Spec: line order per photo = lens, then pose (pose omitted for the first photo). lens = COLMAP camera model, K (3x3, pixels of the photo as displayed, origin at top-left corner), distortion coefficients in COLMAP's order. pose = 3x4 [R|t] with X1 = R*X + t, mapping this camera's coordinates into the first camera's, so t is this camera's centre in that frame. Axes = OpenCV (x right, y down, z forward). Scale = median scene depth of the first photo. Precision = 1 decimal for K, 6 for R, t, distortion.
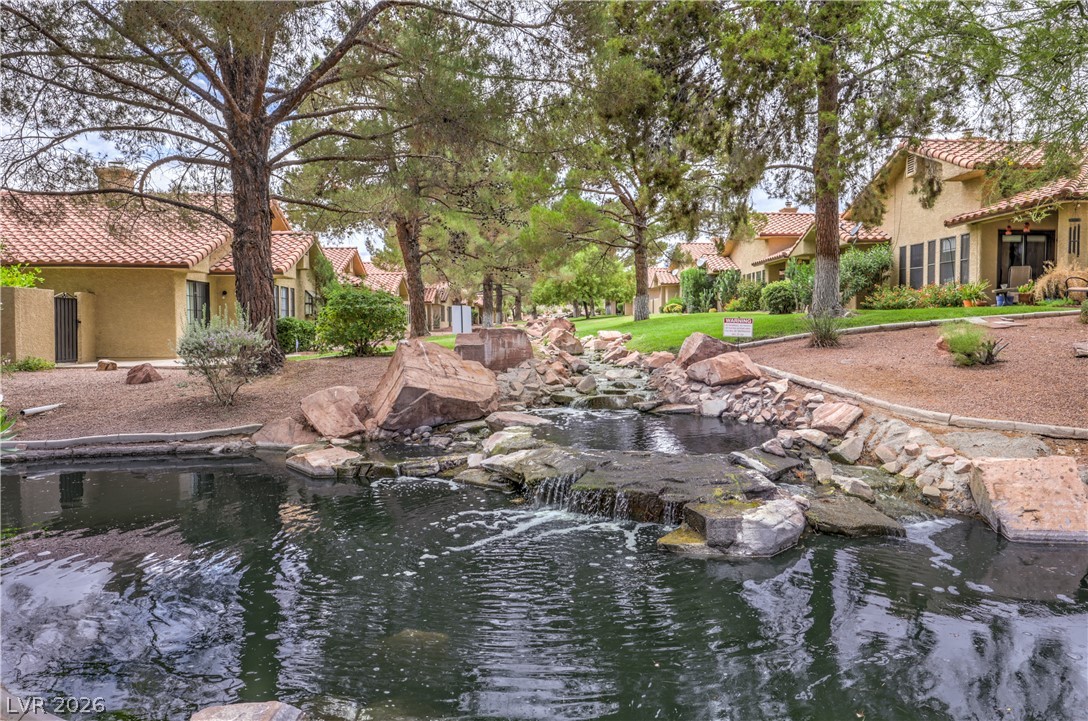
lens RADIAL K [[727.1, 0, 544.4], [0, 727.1, 360.1], [0, 0, 1]] dist [0.003708, 0.003963]
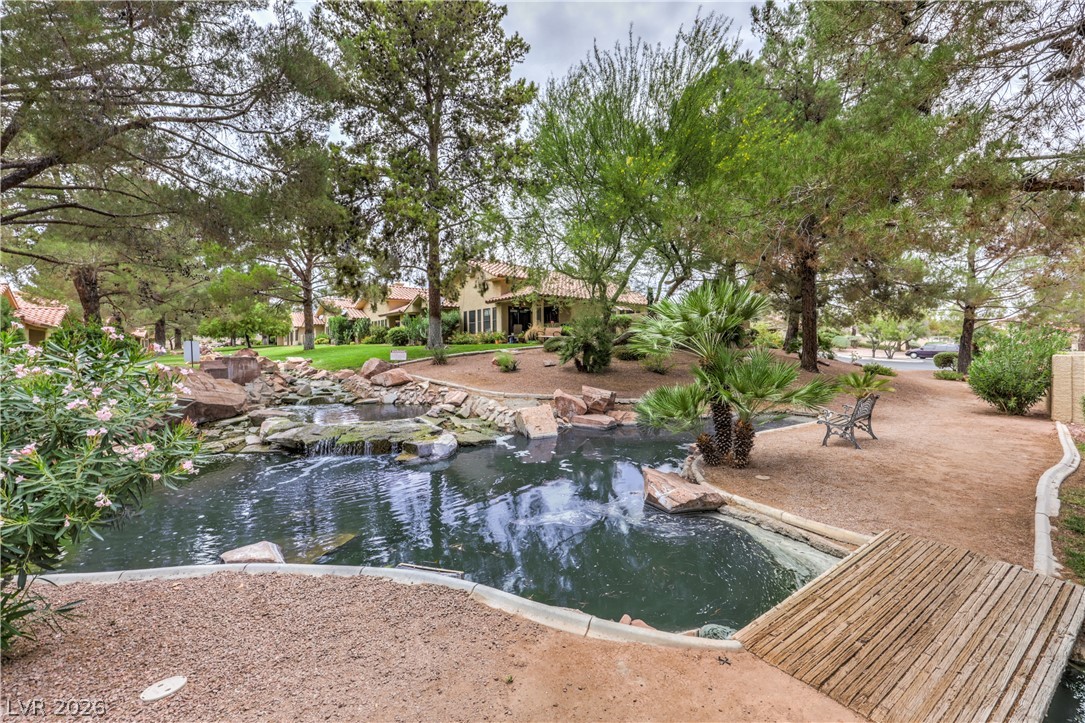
lens RADIAL K [[449.8, 0, 542.4], [0, 449.8, 361.6], [0, 0, 1]] dist [0.002966, 0.000077]
pose [[0.798017, -0.017930, 0.602367, -0.123005], [0.033387, 0.999338, -0.014485, 0.000727], [-0.601709, 0.031670, 0.798087, -0.128266]]
